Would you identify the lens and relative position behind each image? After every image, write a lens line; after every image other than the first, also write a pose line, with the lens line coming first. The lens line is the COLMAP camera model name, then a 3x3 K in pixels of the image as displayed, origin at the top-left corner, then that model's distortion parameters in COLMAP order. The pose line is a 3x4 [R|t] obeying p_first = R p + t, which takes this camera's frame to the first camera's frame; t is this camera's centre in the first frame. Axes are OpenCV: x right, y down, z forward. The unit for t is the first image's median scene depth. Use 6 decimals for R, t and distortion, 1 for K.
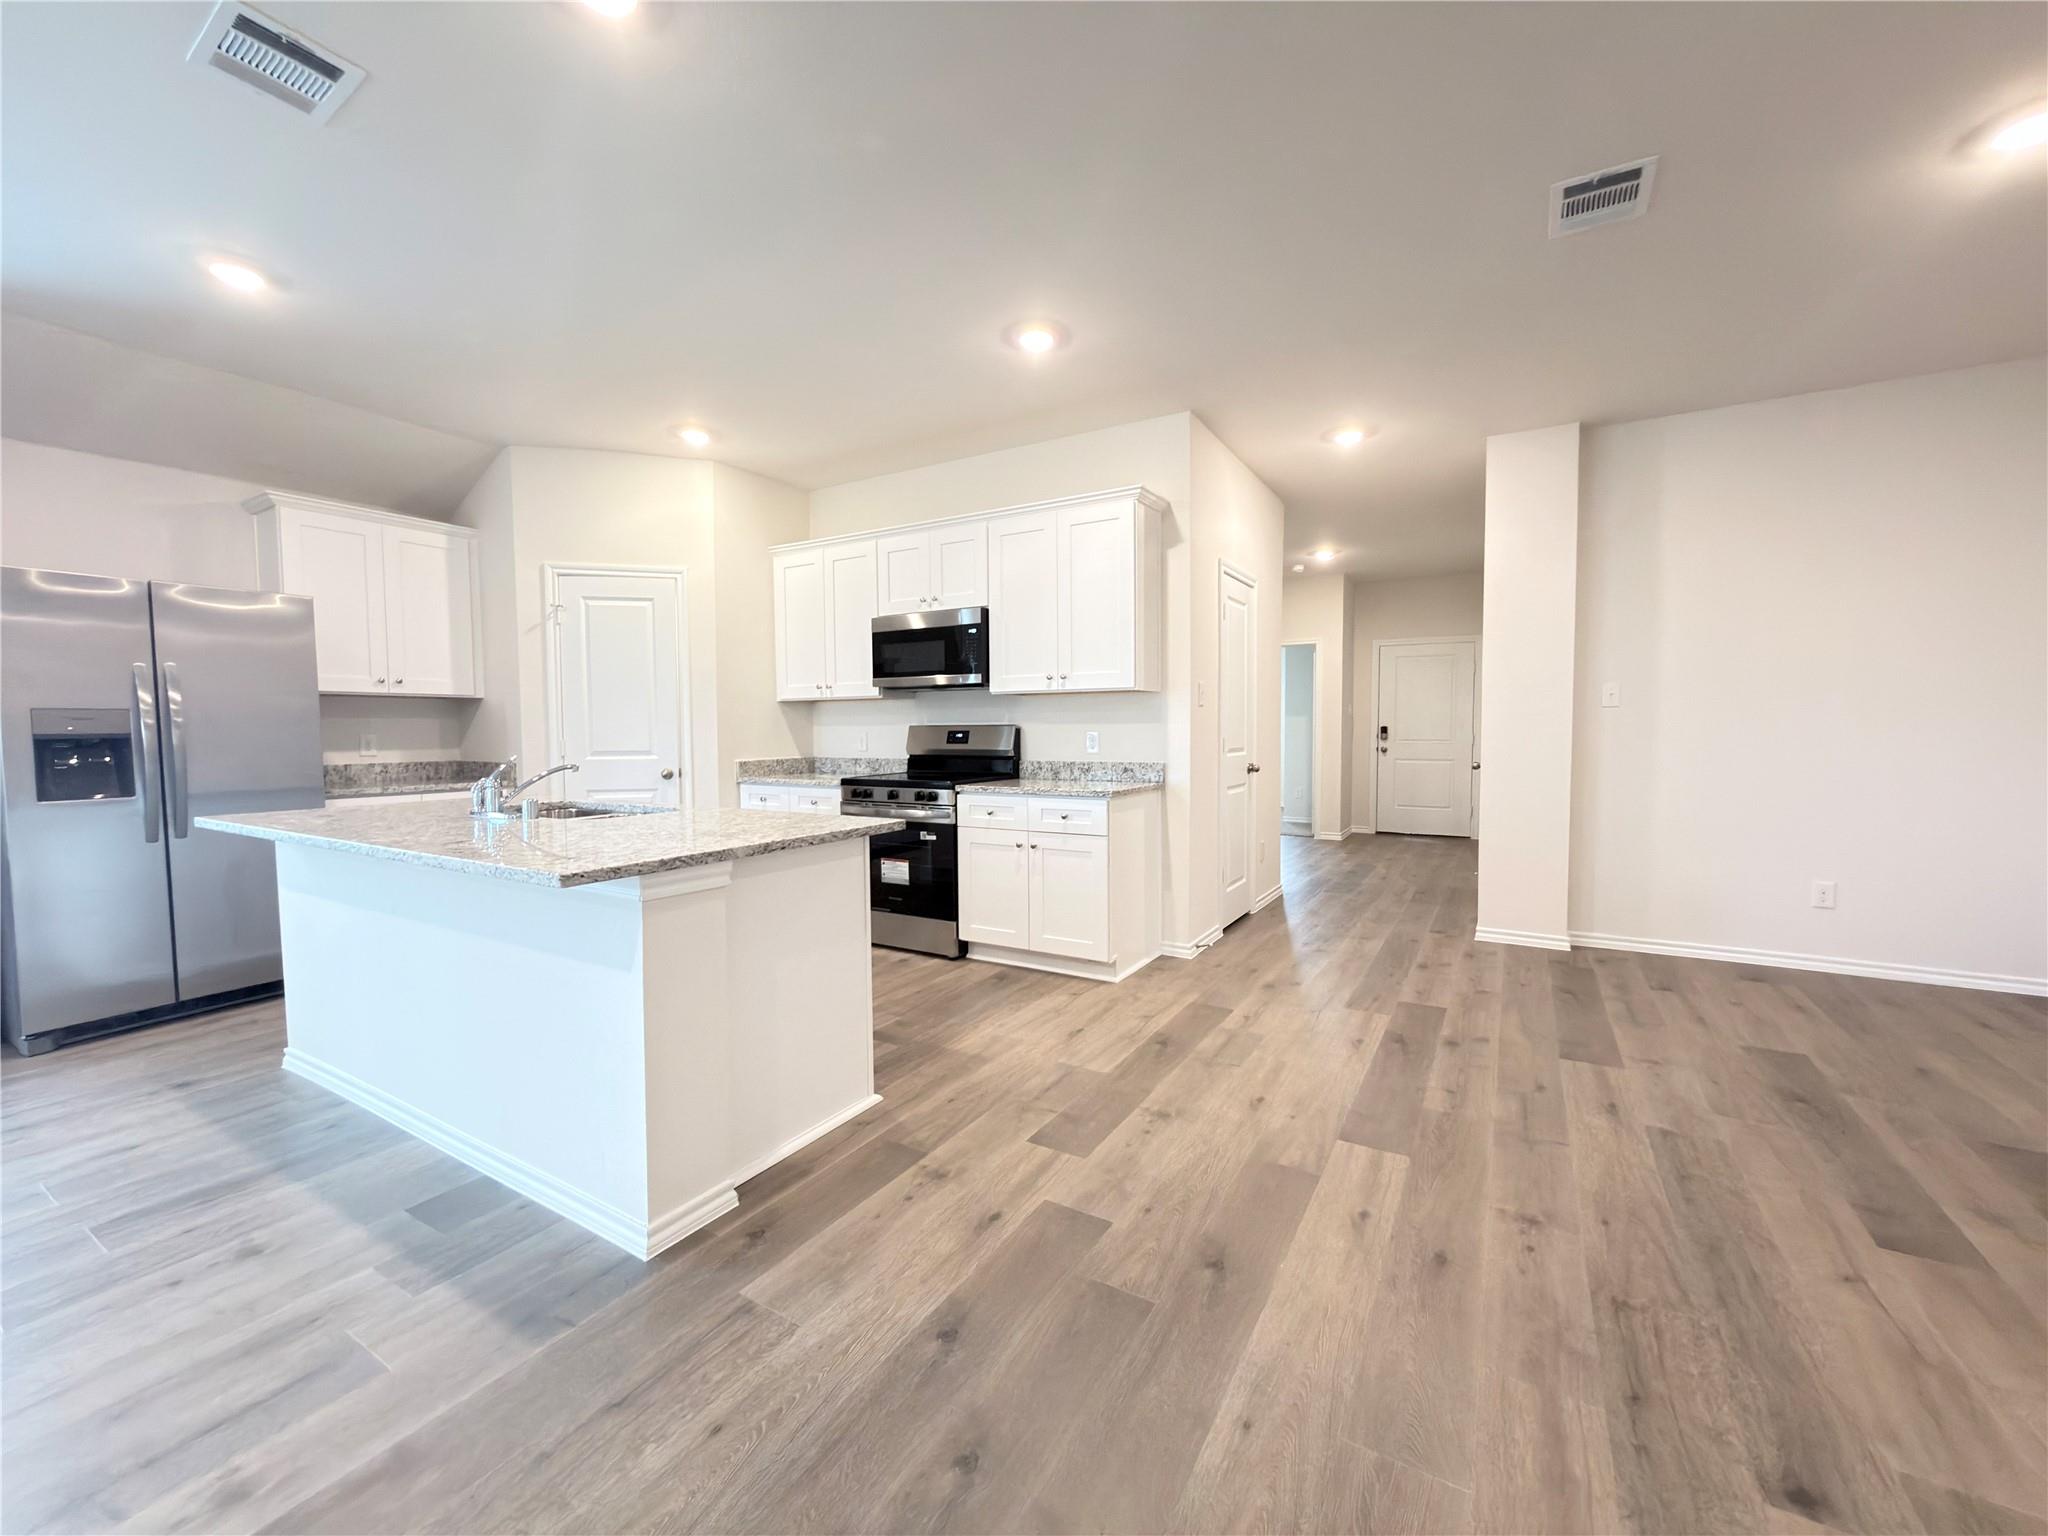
lens RADIAL K [[818.1, 0, 1022.8], [0, 818.1, 760.5], [0, 0, 1]] dist [-0.000125, -0.000157]
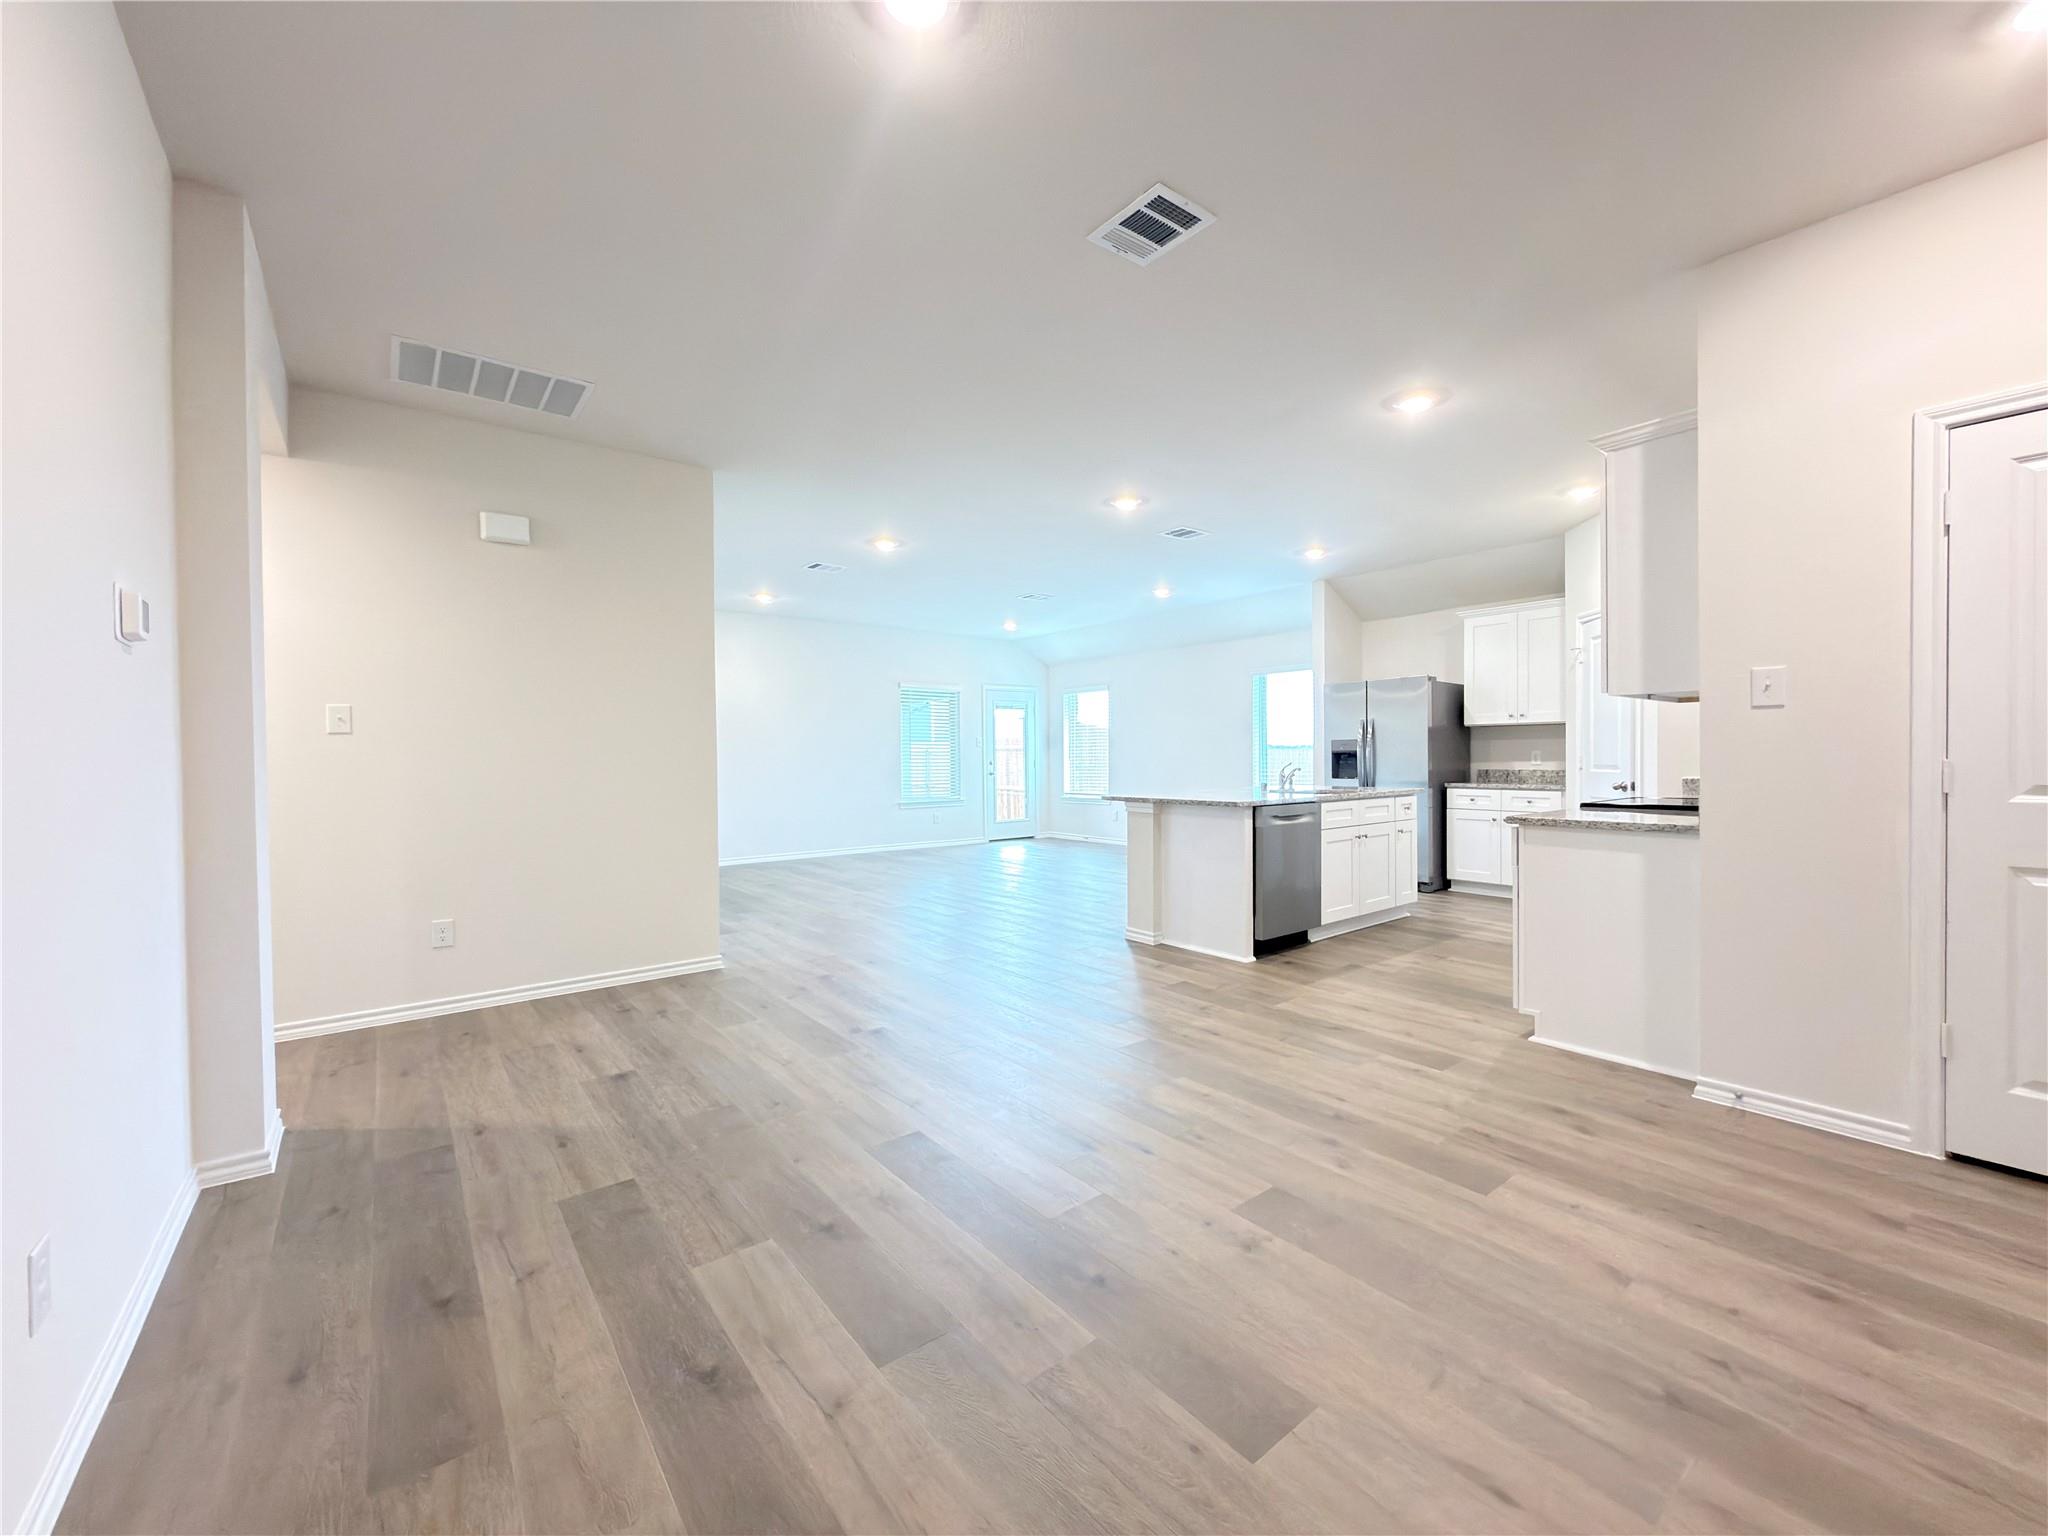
lens RADIAL K [[818.1, 0, 1024.6], [0, 818.1, 767.1], [0, 0, 1]] dist [-0.000125, -0.000157]
pose [[-0.357865, 0.022964, -0.933491, 1.040796], [-0.024808, 0.999111, 0.034089, -0.032515], [0.933444, 0.035357, -0.356978, 0.751551]]
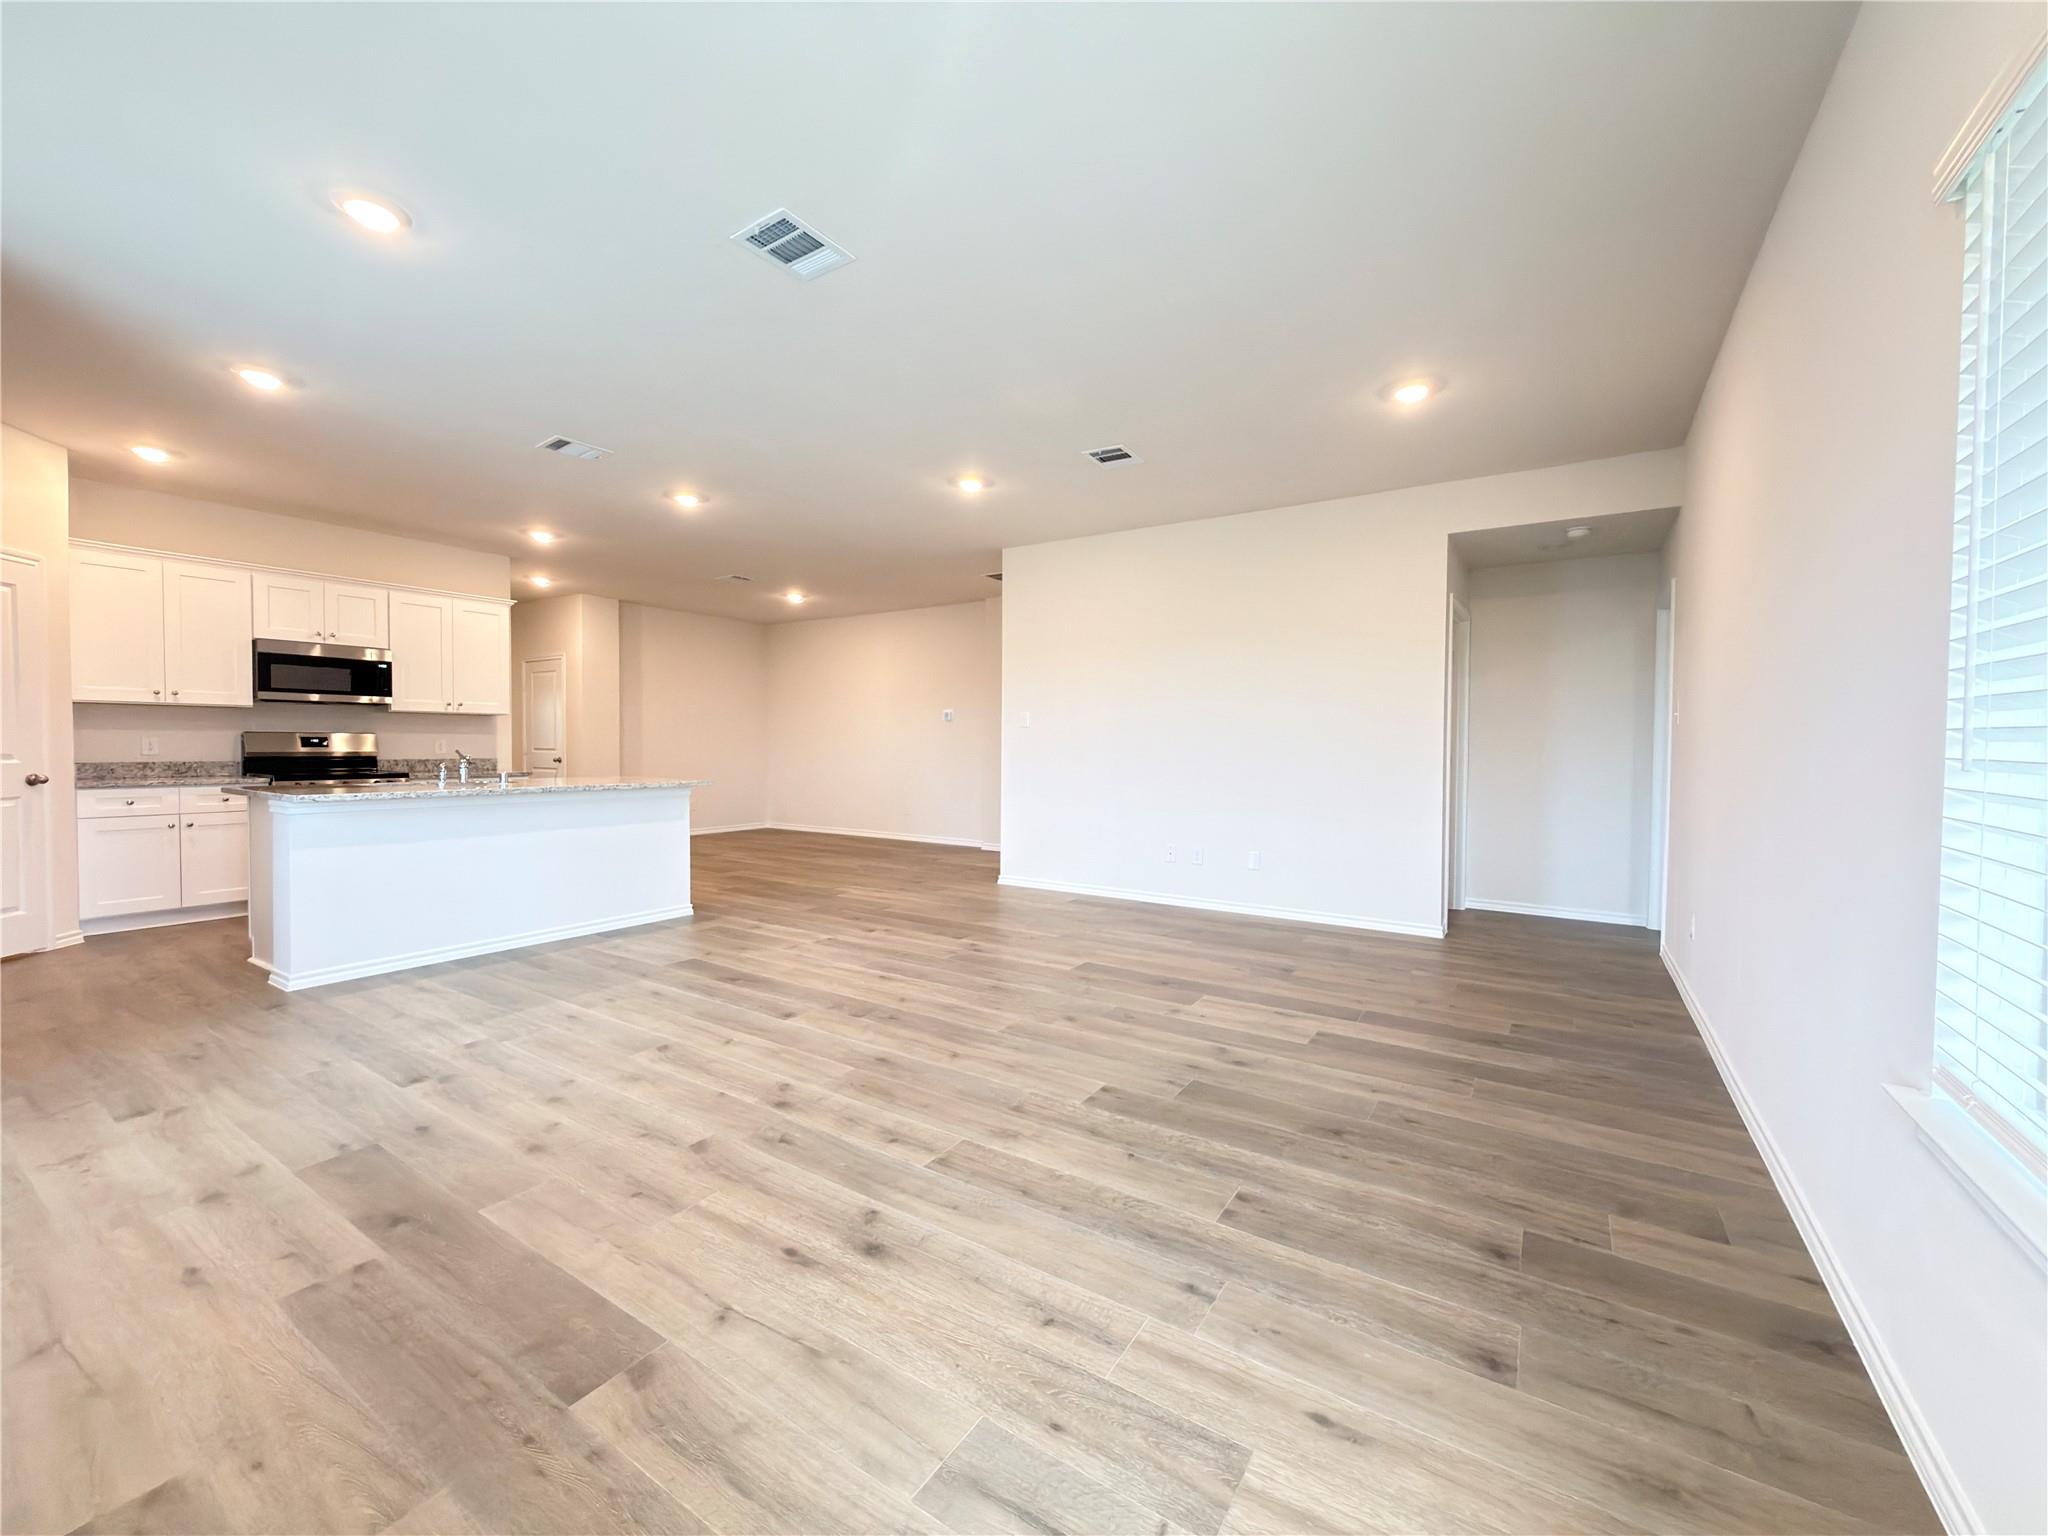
lens RADIAL K [[818.1, 0, 1034.0], [0, 818.1, 764.5], [0, 0, 1]] dist [-0.000125, -0.000157]
pose [[0.027279, -0.017675, 0.999472, -1.543090], [0.031717, 0.999356, 0.016807, 0.023486], [-0.999125, 0.031242, 0.027822, -0.159968]]
